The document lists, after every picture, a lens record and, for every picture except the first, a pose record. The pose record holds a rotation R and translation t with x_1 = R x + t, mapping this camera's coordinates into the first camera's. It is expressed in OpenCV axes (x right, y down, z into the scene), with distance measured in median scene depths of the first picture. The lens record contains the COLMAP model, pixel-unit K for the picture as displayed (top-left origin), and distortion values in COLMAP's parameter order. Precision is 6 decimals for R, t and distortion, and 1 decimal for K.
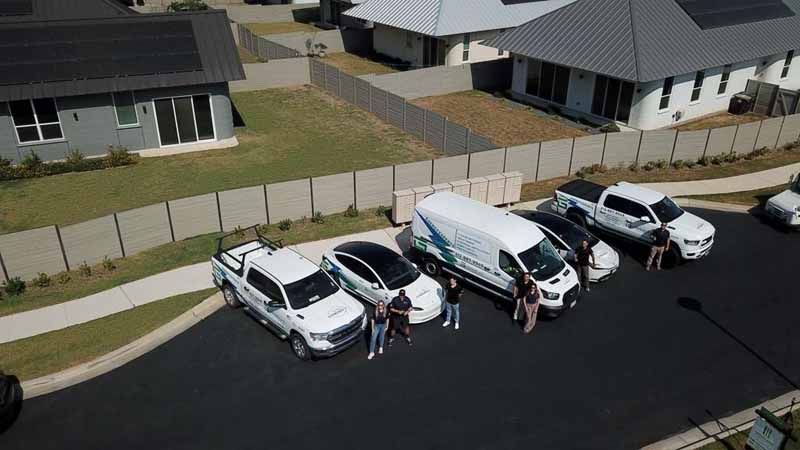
lens RADIAL K [[609.3, 0, 400.0], [0, 609.3, 225.0], [0, 0, 1]] dist [0.027078, -0.038962]
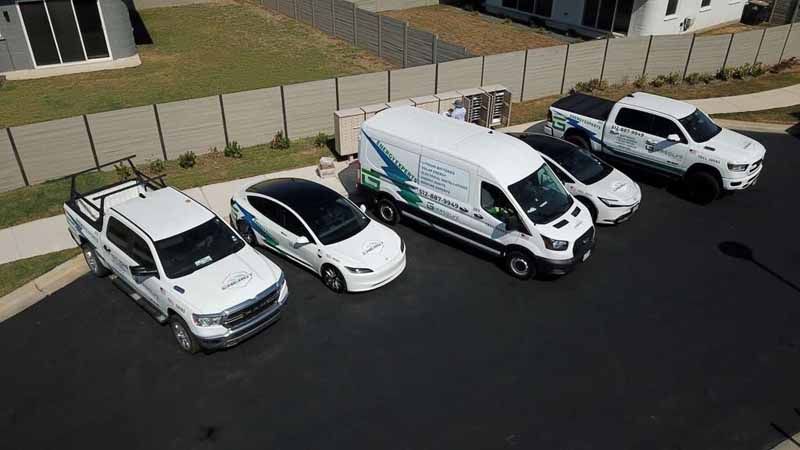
lens RADIAL K [[609.3, 0, 400.0], [0, 609.3, 225.0], [0, 0, 1]] dist [0.027078, -0.038962]
pose [[0.998537, -0.029401, 0.045381, 0.031148], [0.025871, 0.996733, 0.076514, 0.028195], [-0.047482, -0.075228, 0.996035, 0.253187]]
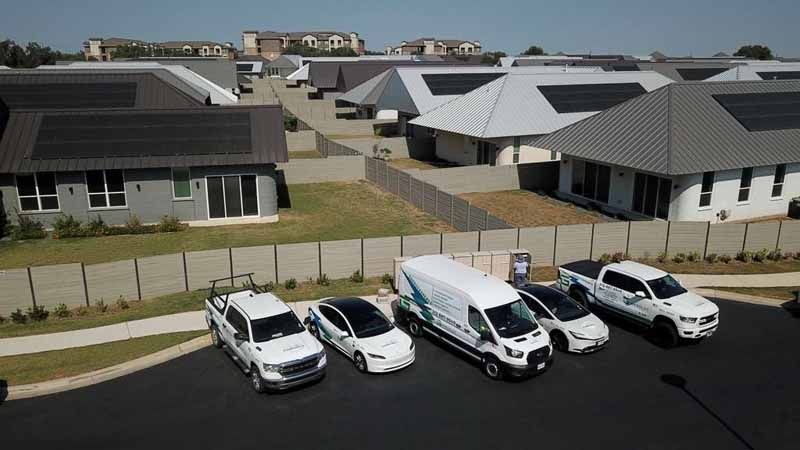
lens RADIAL K [[609.3, 0, 400.0], [0, 609.3, 225.0], [0, 0, 1]] dist [0.027078, -0.038962]
pose [[0.984078, 0.039603, -0.173270, 0.179675], [-0.074089, 0.977527, -0.197361, 0.095524], [0.161560, 0.207056, 0.964897, -0.010507]]
